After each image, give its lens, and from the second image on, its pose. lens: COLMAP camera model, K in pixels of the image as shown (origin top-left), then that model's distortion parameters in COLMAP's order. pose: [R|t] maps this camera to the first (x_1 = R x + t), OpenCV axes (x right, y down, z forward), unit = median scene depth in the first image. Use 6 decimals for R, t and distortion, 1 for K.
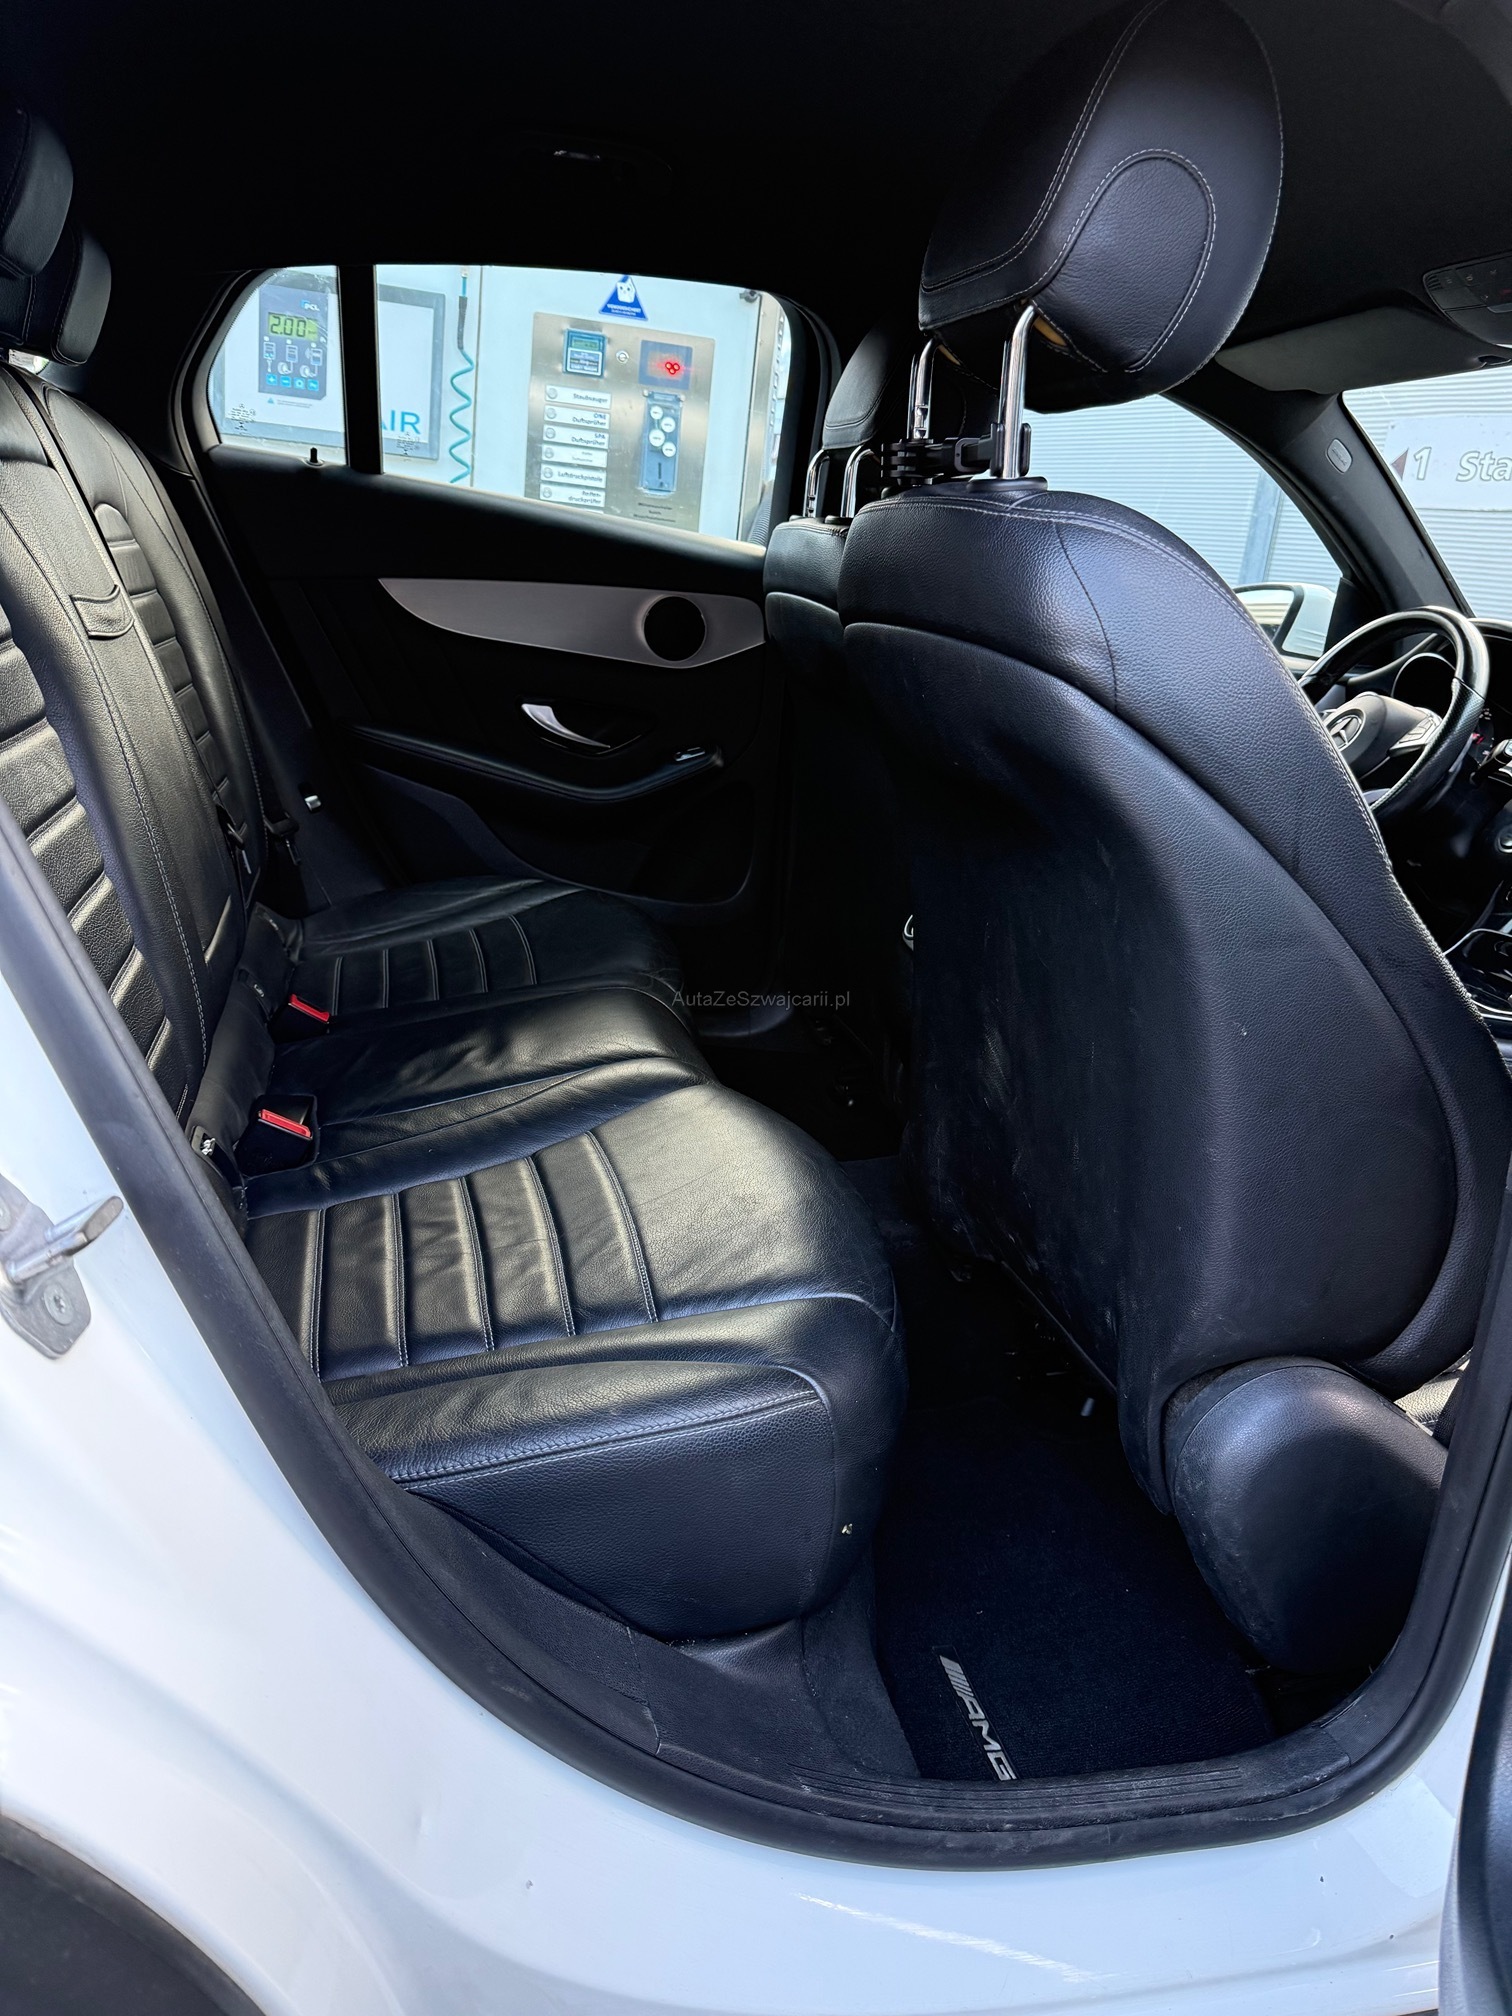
lens RADIAL K [[1443.2, 0, 758.0], [0, 1443.2, 1016.3], [0, 0, 1]] dist [0.009271, -0.004129]
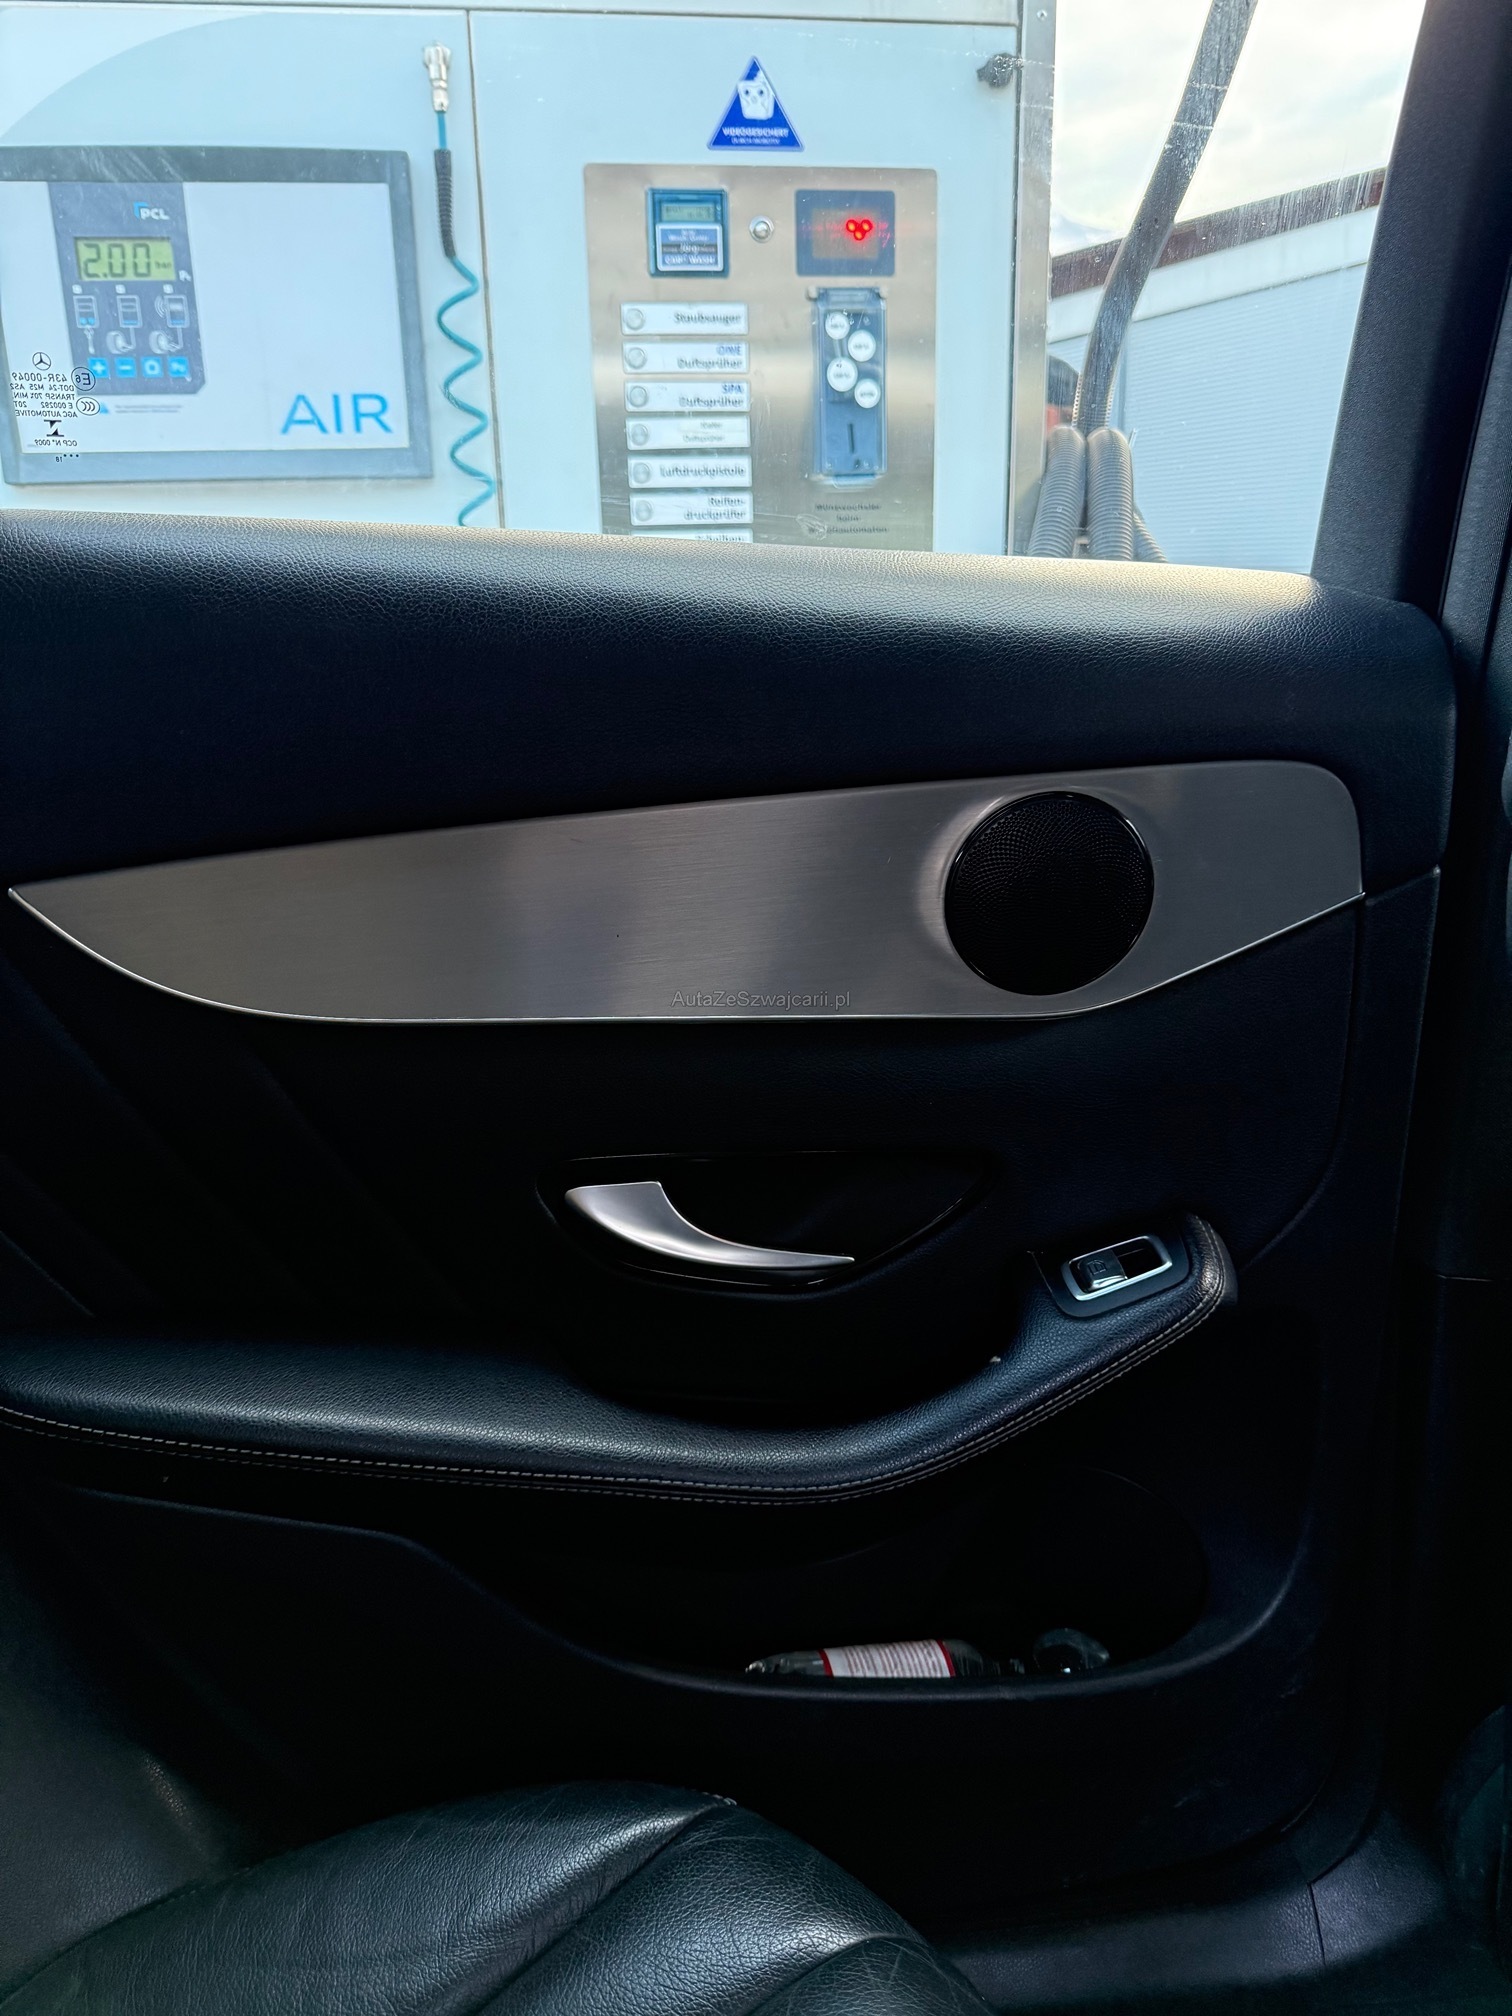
lens RADIAL K [[1443.2, 0, 752.7], [0, 1443.2, 1001.5], [0, 0, 1]] dist [0.009271, -0.004129]
pose [[0.987783, -0.096041, -0.122719, -0.061525], [0.095556, 0.995375, -0.009846, -0.181247], [0.123097, -0.002001, 0.992393, 0.499191]]
